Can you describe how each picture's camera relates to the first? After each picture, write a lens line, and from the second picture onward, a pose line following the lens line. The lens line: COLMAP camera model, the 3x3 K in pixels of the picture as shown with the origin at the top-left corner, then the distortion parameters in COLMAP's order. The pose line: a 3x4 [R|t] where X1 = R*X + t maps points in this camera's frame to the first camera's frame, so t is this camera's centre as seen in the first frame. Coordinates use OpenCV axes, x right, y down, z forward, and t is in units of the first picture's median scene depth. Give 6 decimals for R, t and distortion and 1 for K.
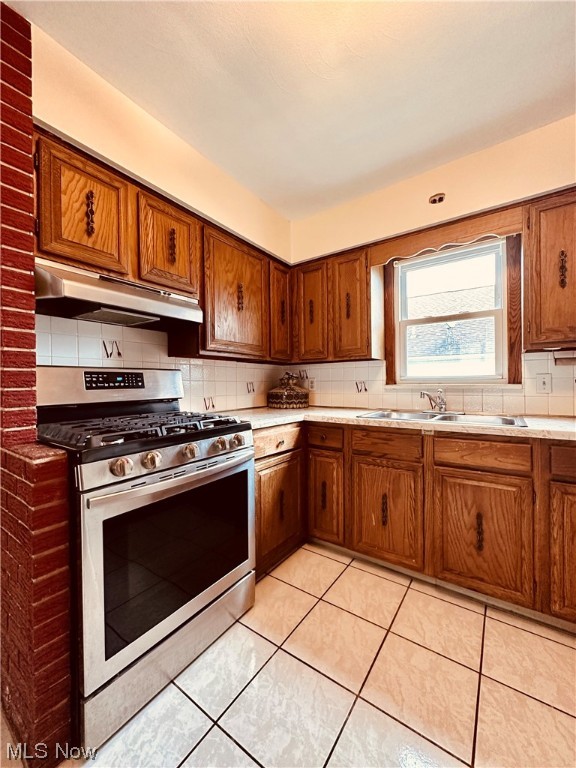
lens RADIAL K [[306.4, 0, 288.9], [0, 306.4, 384.3], [0, 0, 1]] dist [-0.001211, -0.000145]
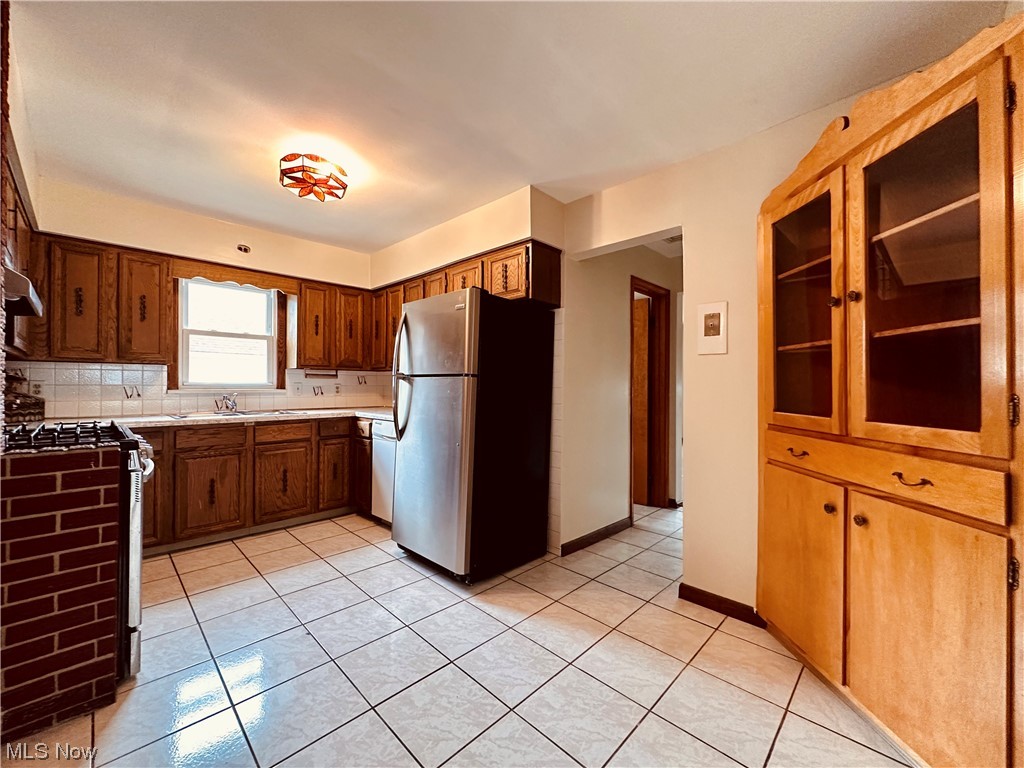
lens RADIAL K [[408.6, 0, 512.3], [0, 408.6, 384.4], [0, 0, 1]] dist [-0.001211, -0.000145]
pose [[0.160580, 0.015172, 0.986906, -1.067483], [-0.000752, 0.999883, -0.015250, 0.004621], [-0.987023, 0.001707, 0.160573, -0.429724]]
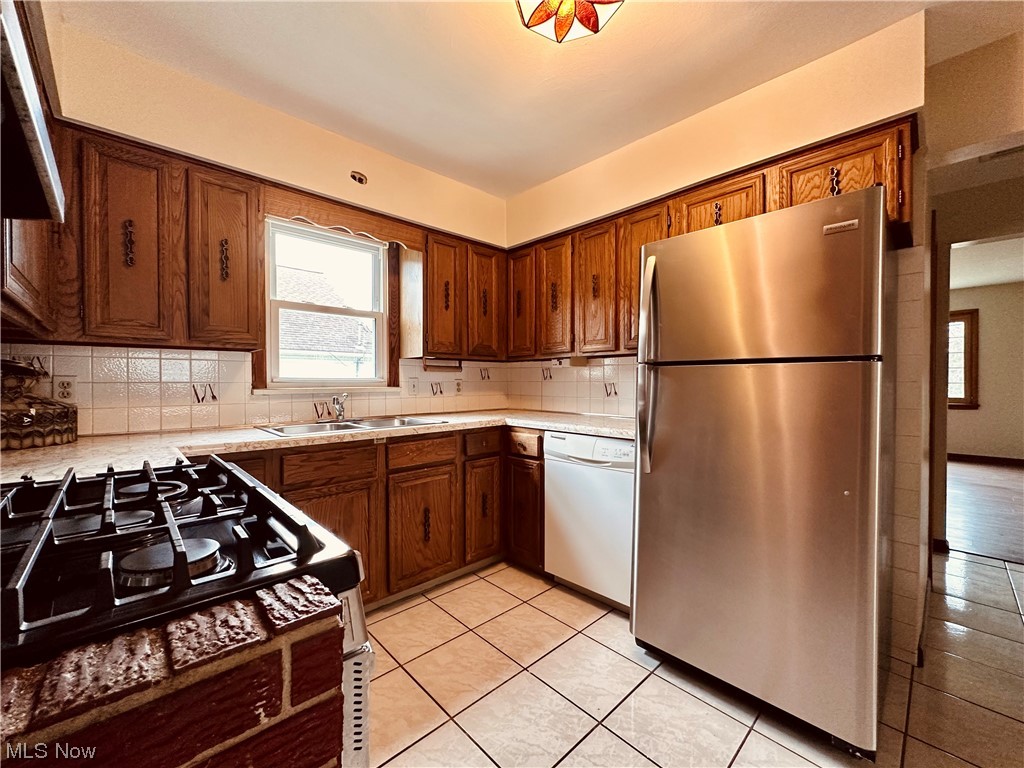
lens RADIAL K [[408.6, 0, 511.4], [0, 408.6, 385.4], [0, 0, 1]] dist [-0.001211, -0.000145]
pose [[0.199117, -0.000323, 0.979976, -0.585641], [0.004780, 0.999988, -0.000642, -0.004173], [-0.979964, 0.004812, 0.199116, 0.339844]]
